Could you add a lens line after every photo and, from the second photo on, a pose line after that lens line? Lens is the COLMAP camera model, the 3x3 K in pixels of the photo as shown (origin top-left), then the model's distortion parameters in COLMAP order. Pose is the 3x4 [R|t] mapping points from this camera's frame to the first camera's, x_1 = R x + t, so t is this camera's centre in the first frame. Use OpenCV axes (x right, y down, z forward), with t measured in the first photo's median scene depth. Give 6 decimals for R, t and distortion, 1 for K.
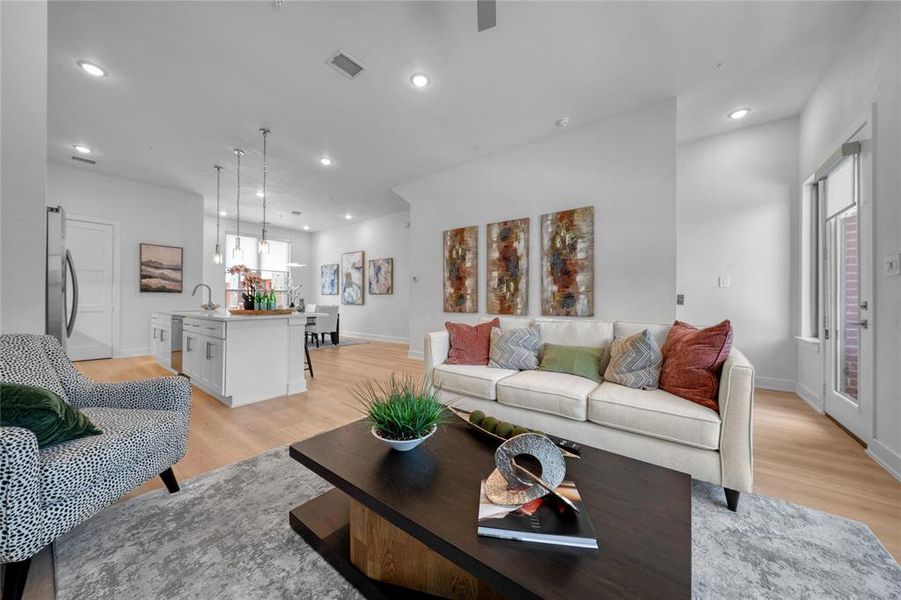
lens RADIAL K [[310.8, 0, 450.5], [0, 310.8, 300.0], [0, 0, 1]] dist [-0.002695, -0.000089]
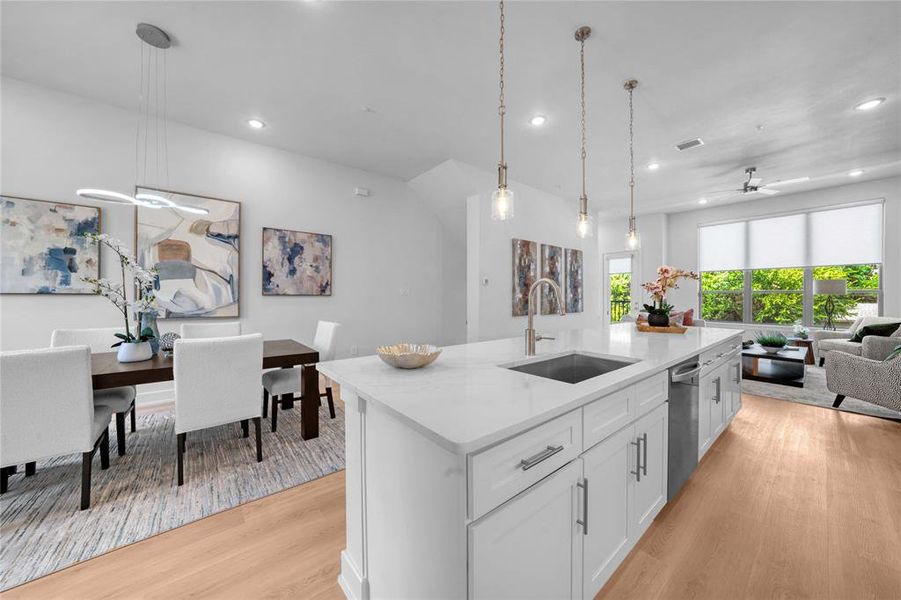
lens RADIAL K [[310.8, 0, 450.5], [0, 310.8, 300.0], [0, 0, 1]] dist [-0.002695, -0.000089]
pose [[0.227275, -0.019683, 0.973632, -1.156685], [-0.002520, 0.999780, 0.020800, -0.039025], [-0.973827, -0.007181, 0.227176, 1.031234]]
